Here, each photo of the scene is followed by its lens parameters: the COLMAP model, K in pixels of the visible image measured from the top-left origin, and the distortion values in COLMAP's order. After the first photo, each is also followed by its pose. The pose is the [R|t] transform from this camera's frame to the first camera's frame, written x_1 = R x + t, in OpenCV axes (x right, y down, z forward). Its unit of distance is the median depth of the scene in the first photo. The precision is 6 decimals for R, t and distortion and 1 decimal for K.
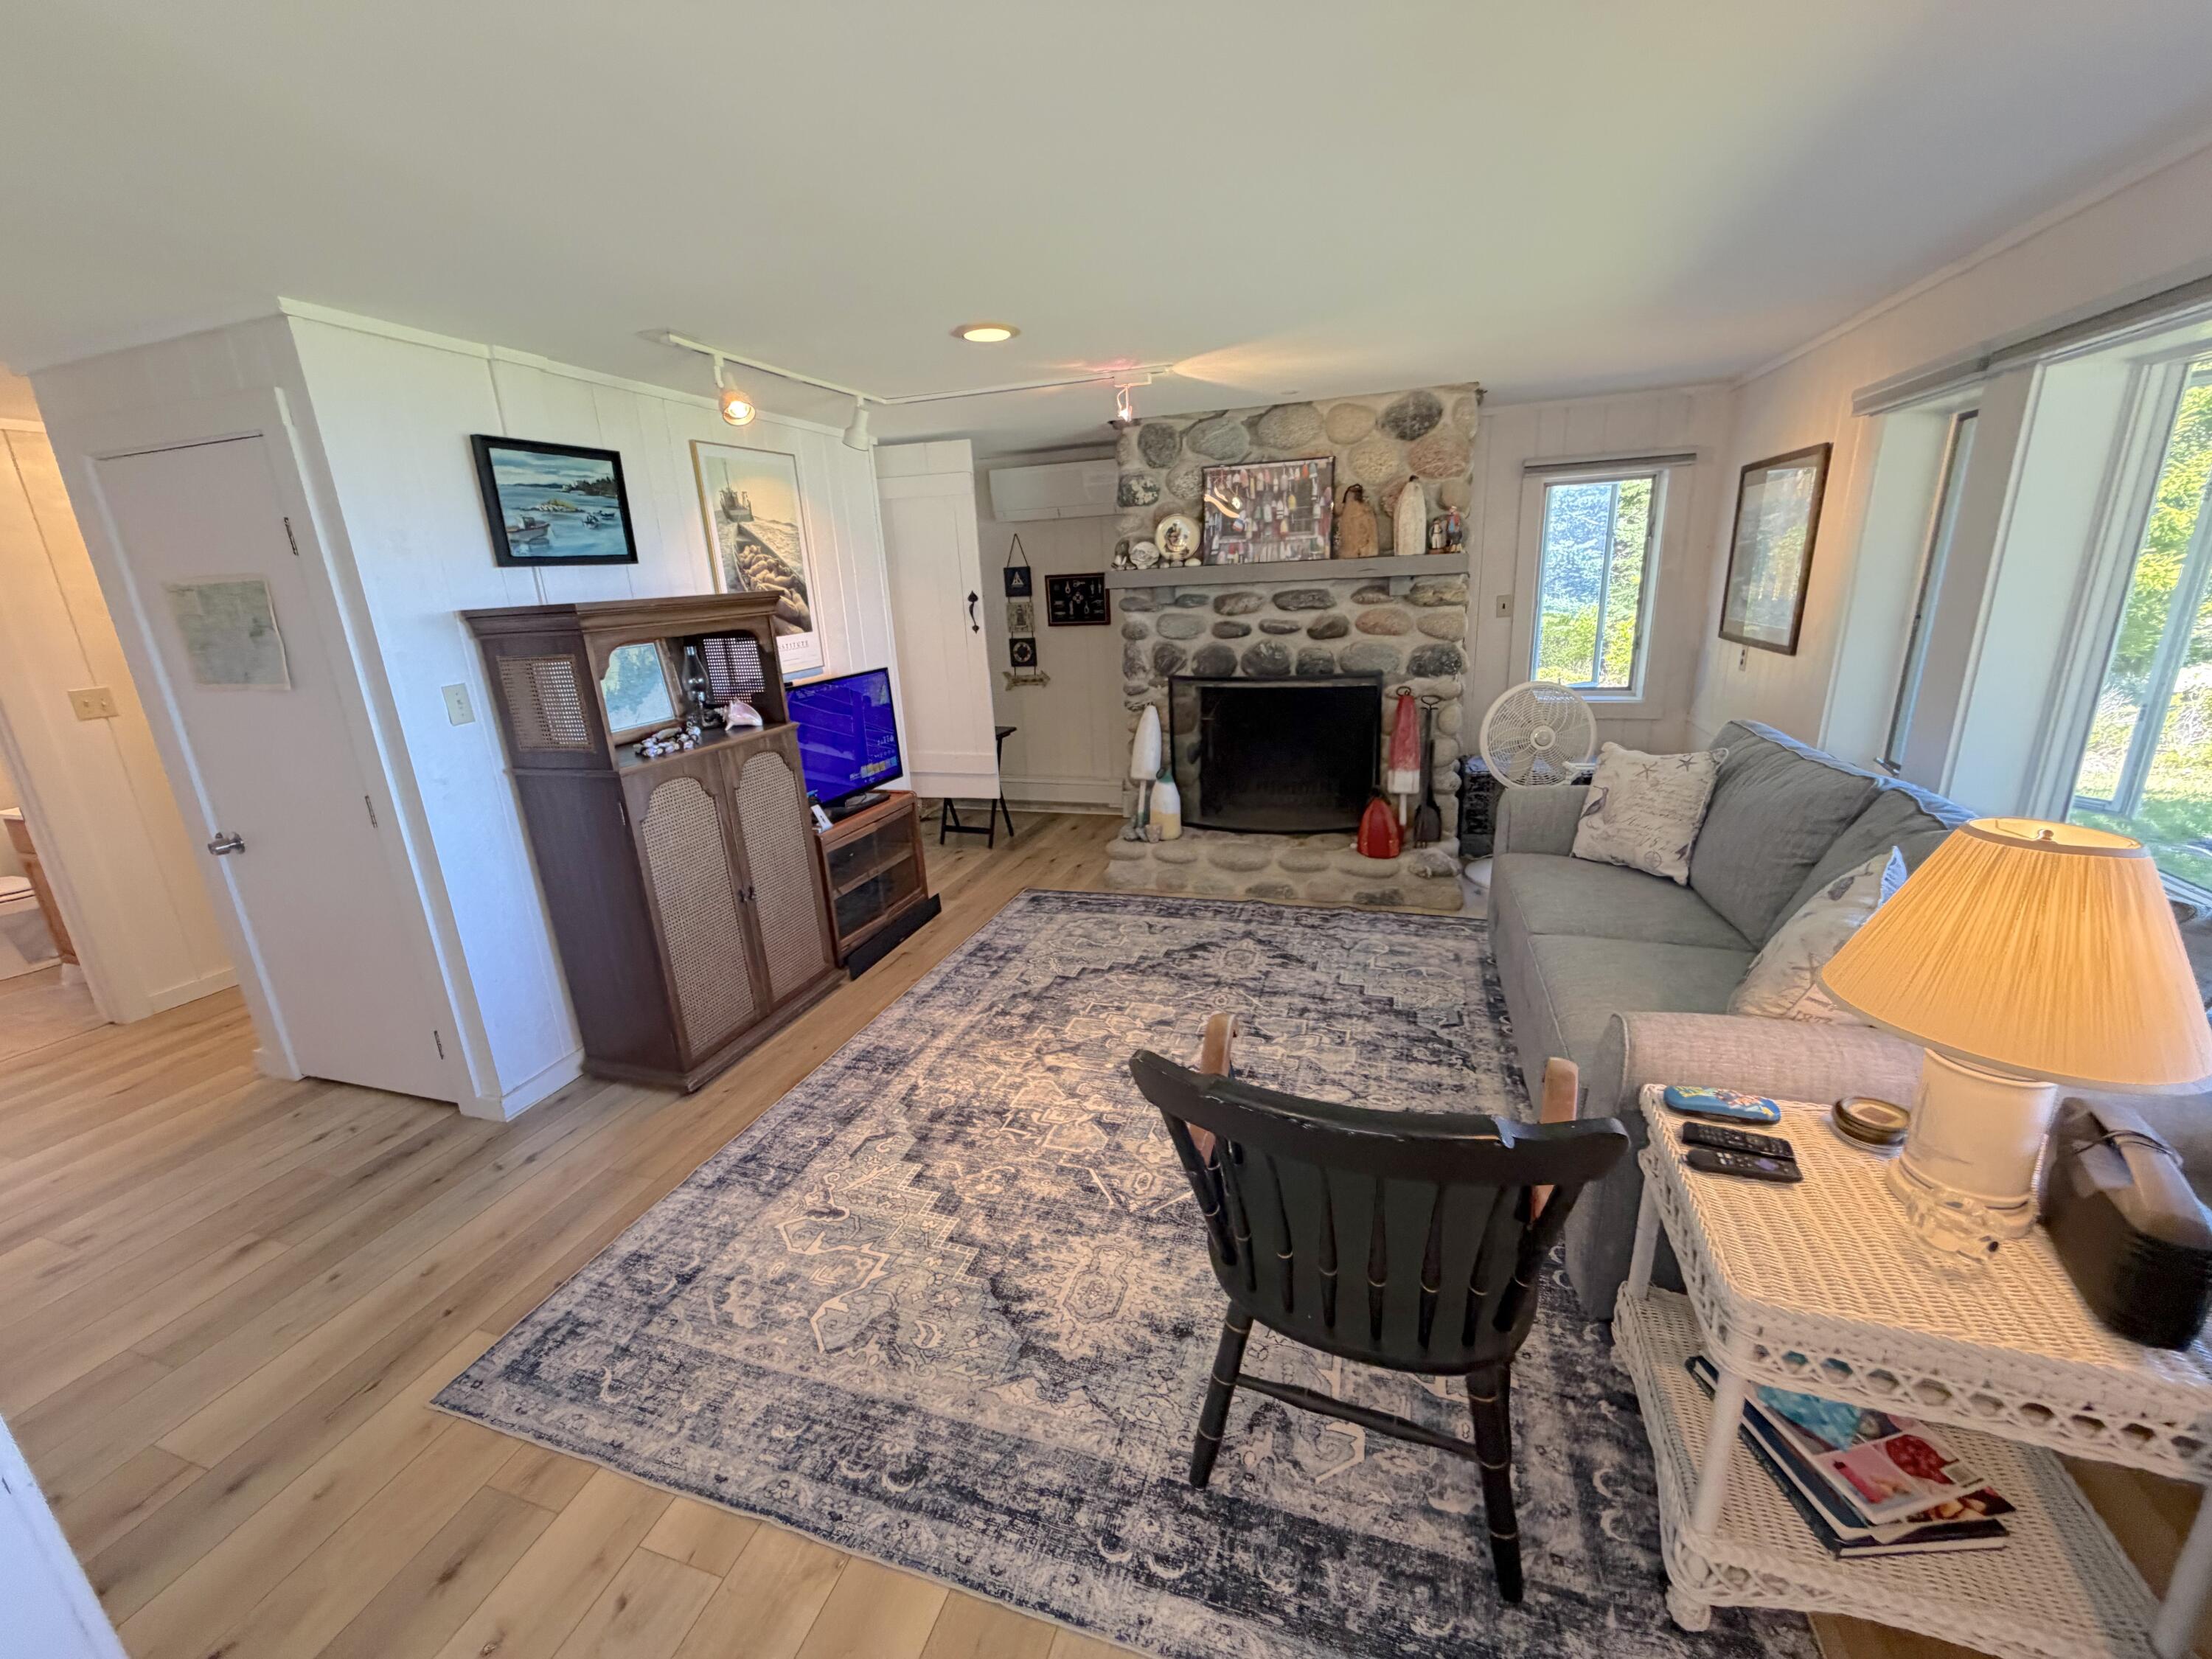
lens RADIAL K [[883.2, 0, 1104.8], [0, 883.2, 822.8], [0, 0, 1]] dist [-0.001222, -0.000479]
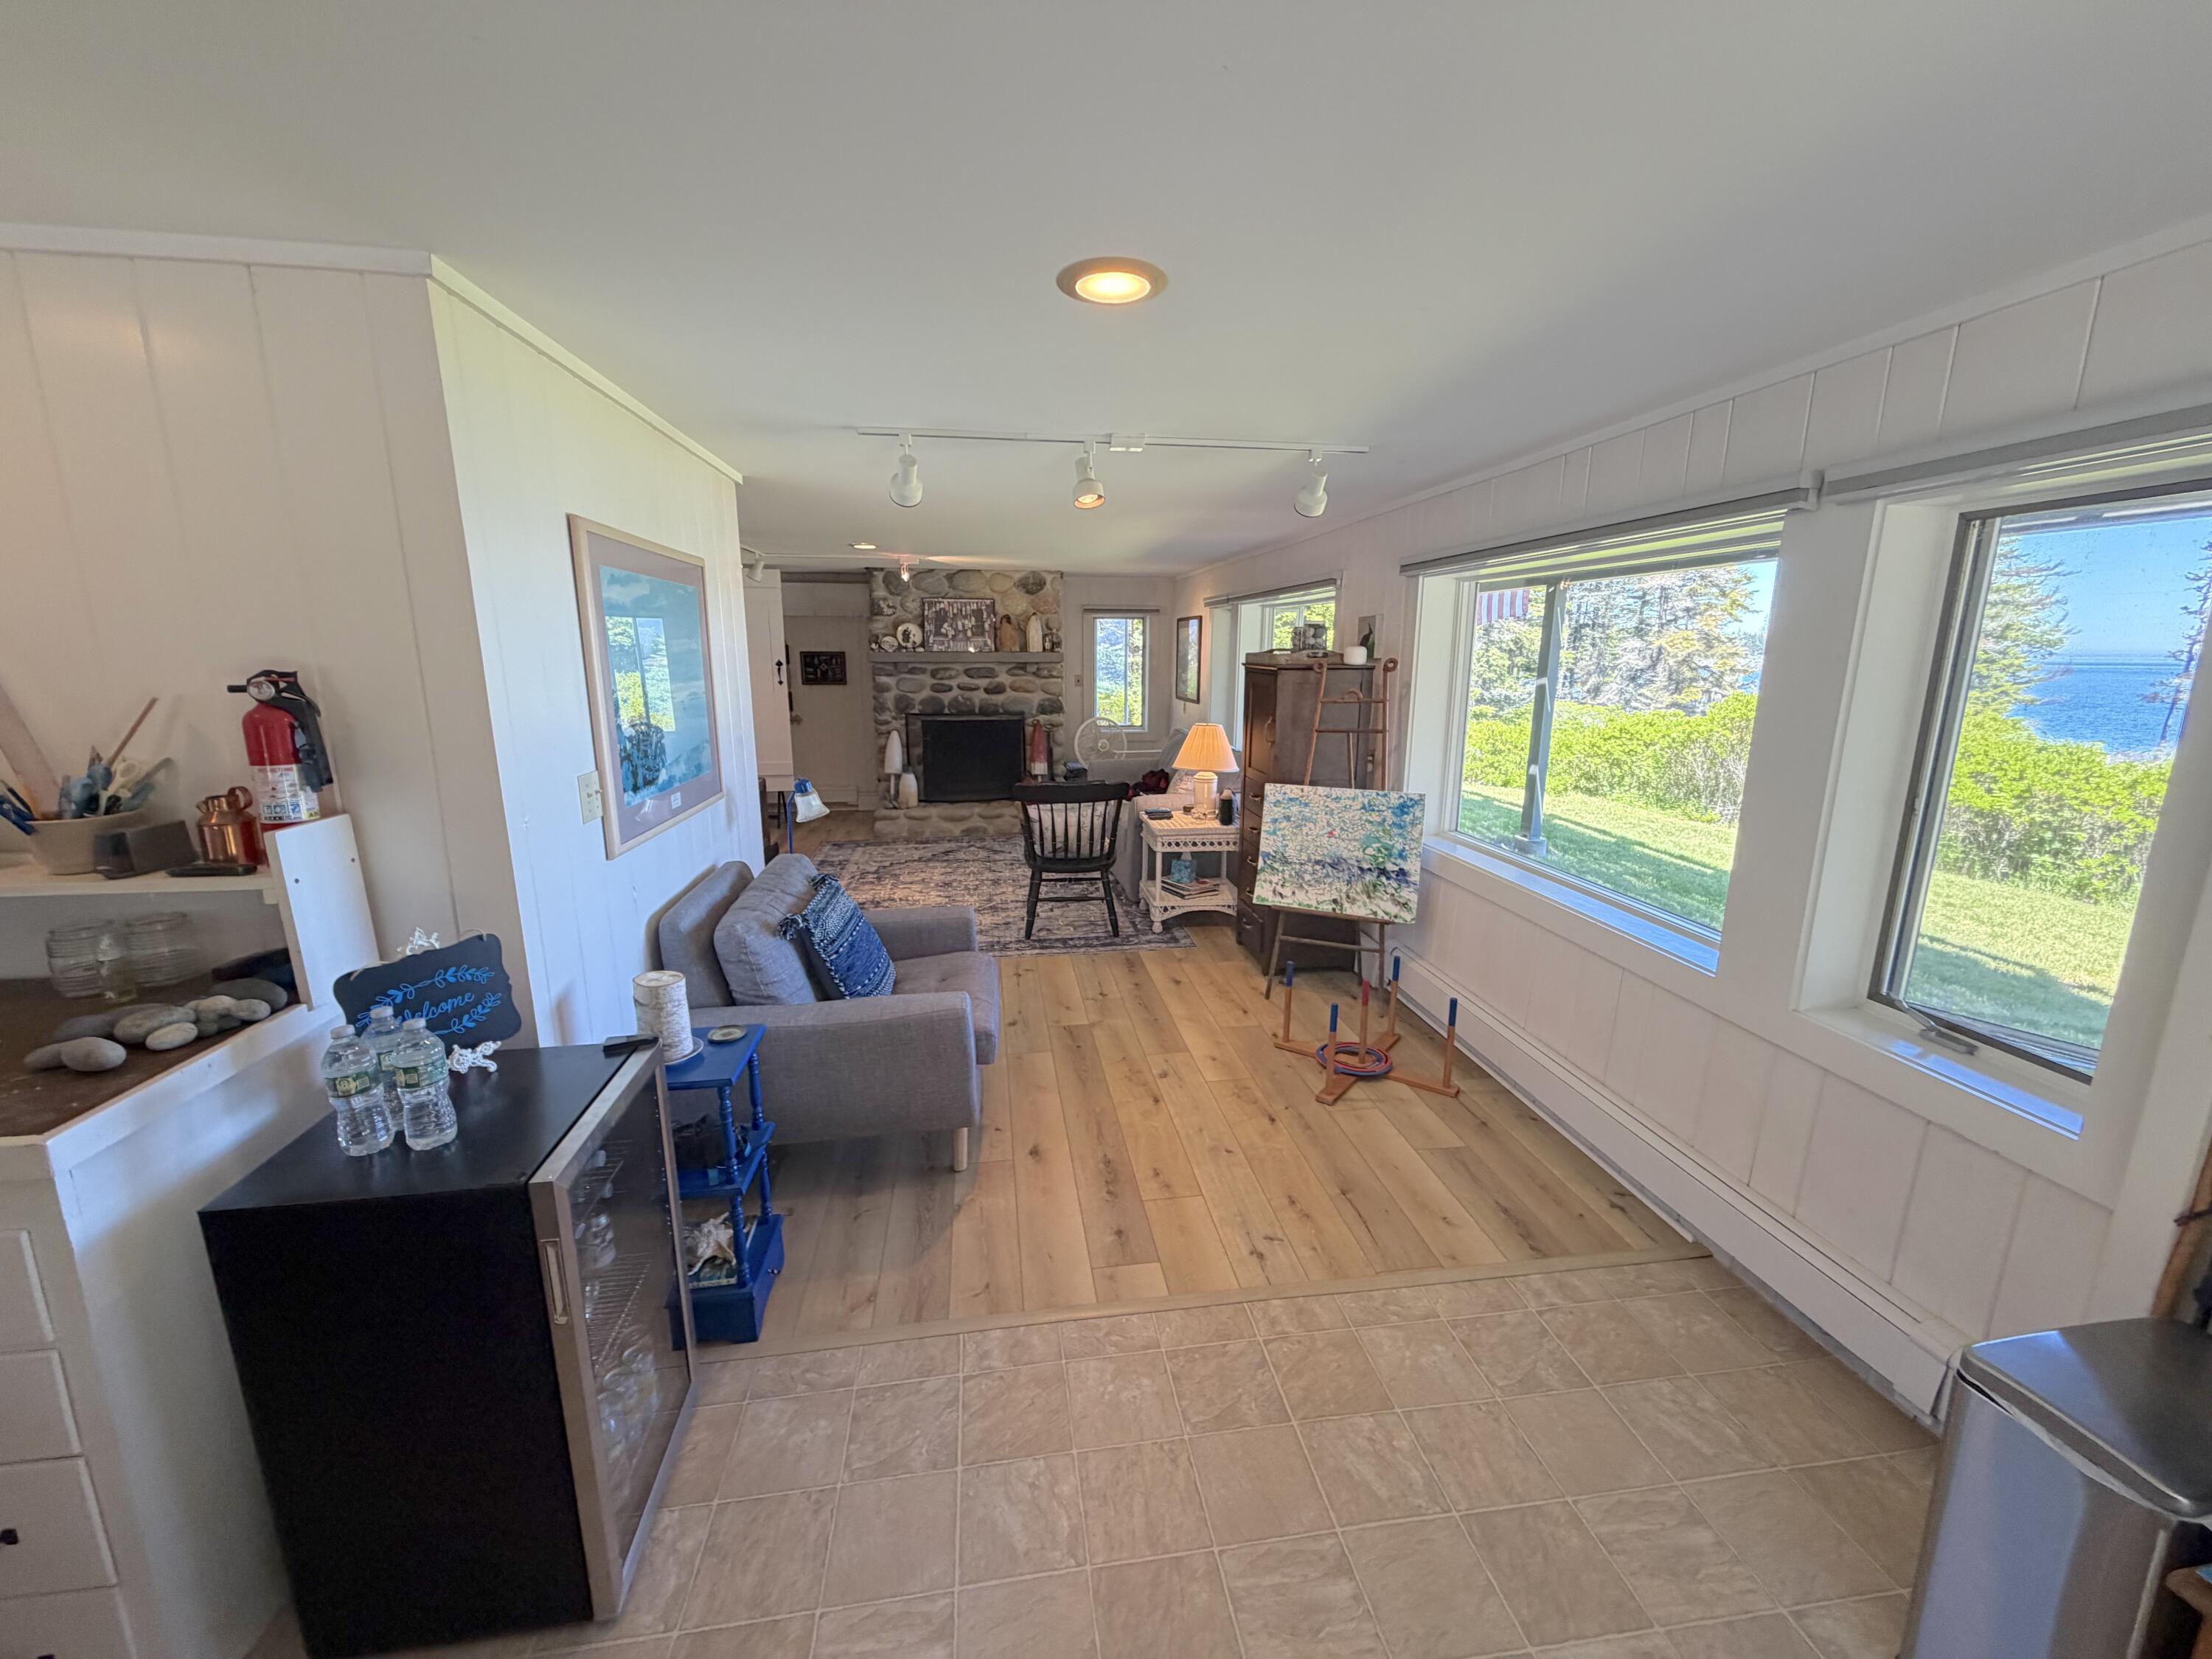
lens RADIAL K [[883.2, 0, 1104.8], [0, 883.2, 822.8], [0, 0, 1]] dist [-0.001222, -0.000479]
pose [[0.892756, -0.037161, 0.449006, -0.380313], [0.076555, 0.994612, -0.069896, 0.205774], [-0.443989, 0.096774, 0.890791, -0.718890]]
